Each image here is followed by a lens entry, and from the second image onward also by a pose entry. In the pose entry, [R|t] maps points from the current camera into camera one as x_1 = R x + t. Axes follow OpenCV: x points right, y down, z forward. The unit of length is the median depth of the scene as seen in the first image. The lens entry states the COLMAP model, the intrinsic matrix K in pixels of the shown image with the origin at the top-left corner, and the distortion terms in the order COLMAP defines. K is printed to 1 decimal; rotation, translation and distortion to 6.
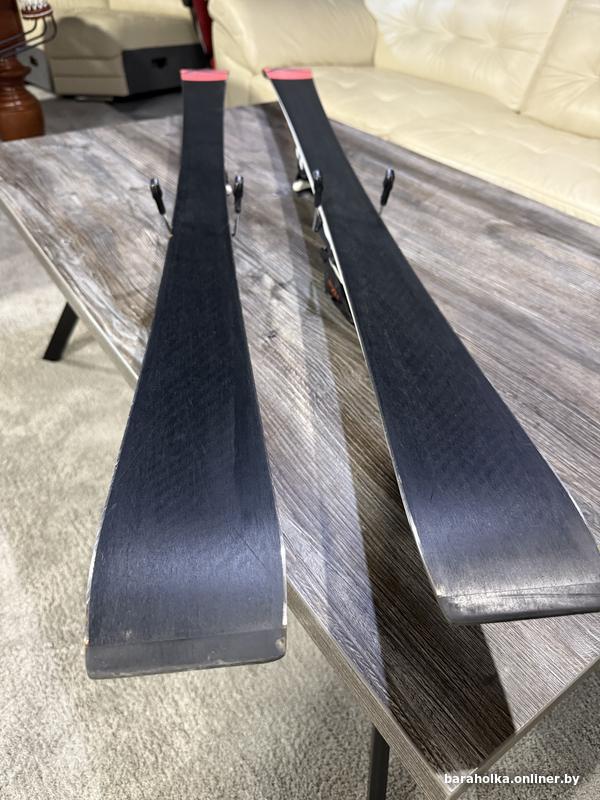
lens RADIAL K [[573.6, 0, 300.7], [0, 573.6, 400.3], [0, 0, 1]] dist [0.010237, -0.030324]
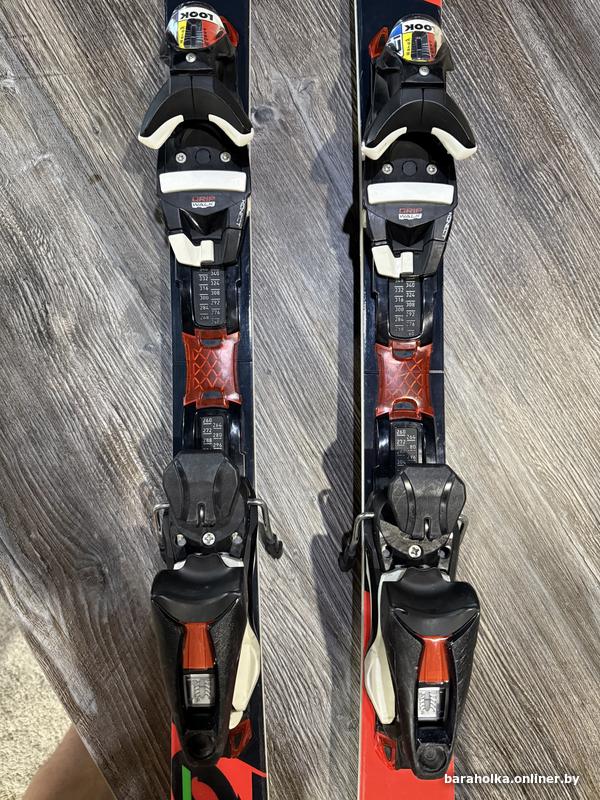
lens RADIAL K [[573.6, 0, 299.5], [0, 573.6, 398.8], [0, 0, 1]] dist [0.010237, -0.030324]
pose [[0.996903, 0.078053, -0.009555, 0.020908], [-0.045309, 0.669460, 0.741465, -0.623448], [0.064270, -0.738736, 0.670924, 0.514876]]
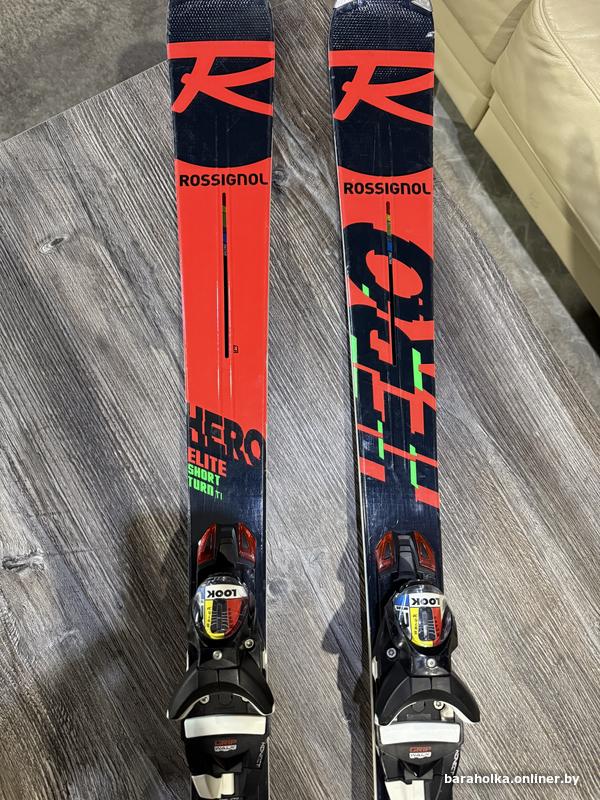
lens RADIAL K [[573.6, 0, 301.1], [0, 573.6, 392.3], [0, 0, 1]] dist [0.010237, -0.030324]
pose [[0.997592, 0.069279, 0.003163, -0.031942], [-0.054407, 0.753532, 0.655156, -0.937633], [0.043005, -0.653751, 0.755487, 0.771431]]
